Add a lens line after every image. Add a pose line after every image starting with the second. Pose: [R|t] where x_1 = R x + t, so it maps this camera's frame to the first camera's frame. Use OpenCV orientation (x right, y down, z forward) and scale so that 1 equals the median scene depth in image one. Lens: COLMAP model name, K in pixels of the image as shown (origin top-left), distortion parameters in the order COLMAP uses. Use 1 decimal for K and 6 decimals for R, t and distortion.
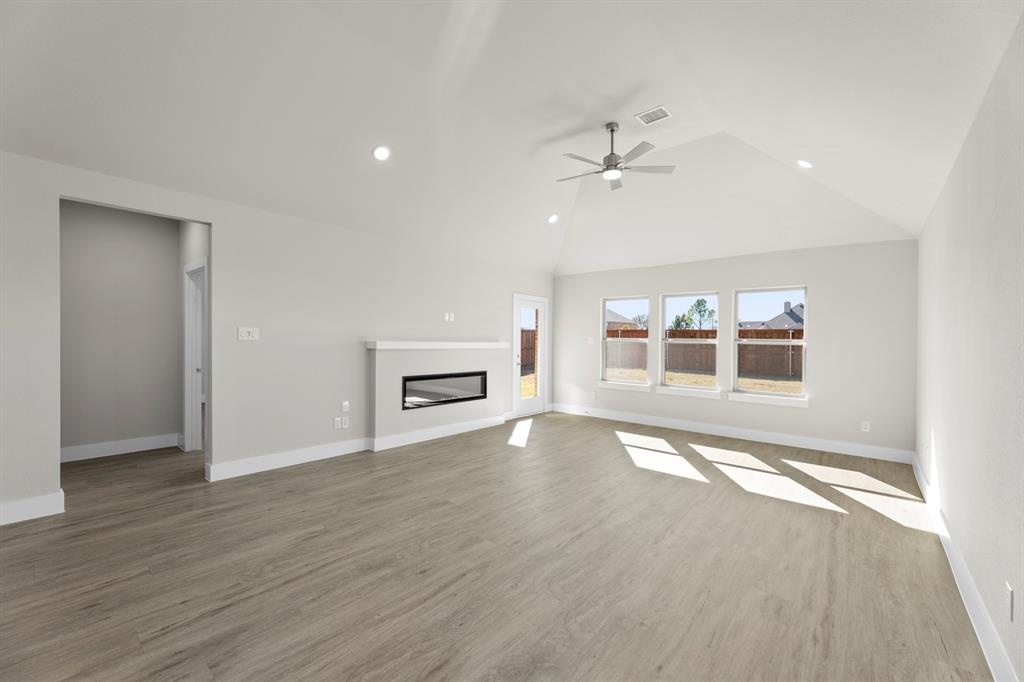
lens RADIAL K [[423.4, 0, 512.0], [0, 423.4, 341.0], [0, 0, 1]] dist [0.008493, -0.000044]
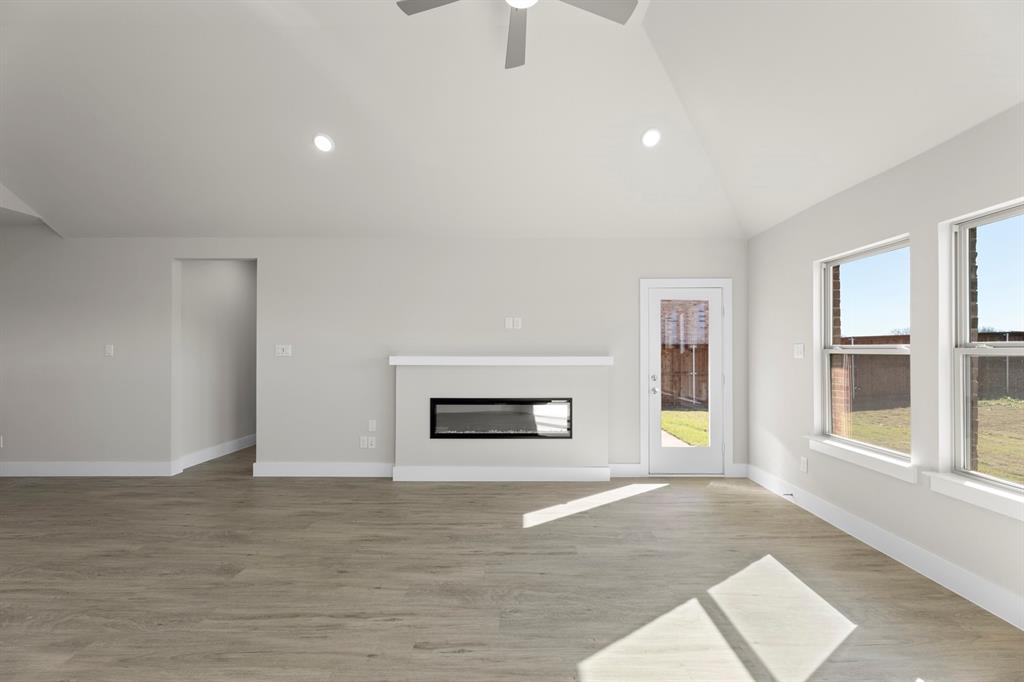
lens RADIAL K [[423.4, 0, 512.0], [0, 423.4, 341.0], [0, 0, 1]] dist [0.008493, -0.000044]
pose [[0.633818, -0.034652, -0.772705, 0.540238], [0.008008, 0.999236, -0.038242, 0.005203], [0.773440, 0.018051, 0.633612, 0.645355]]
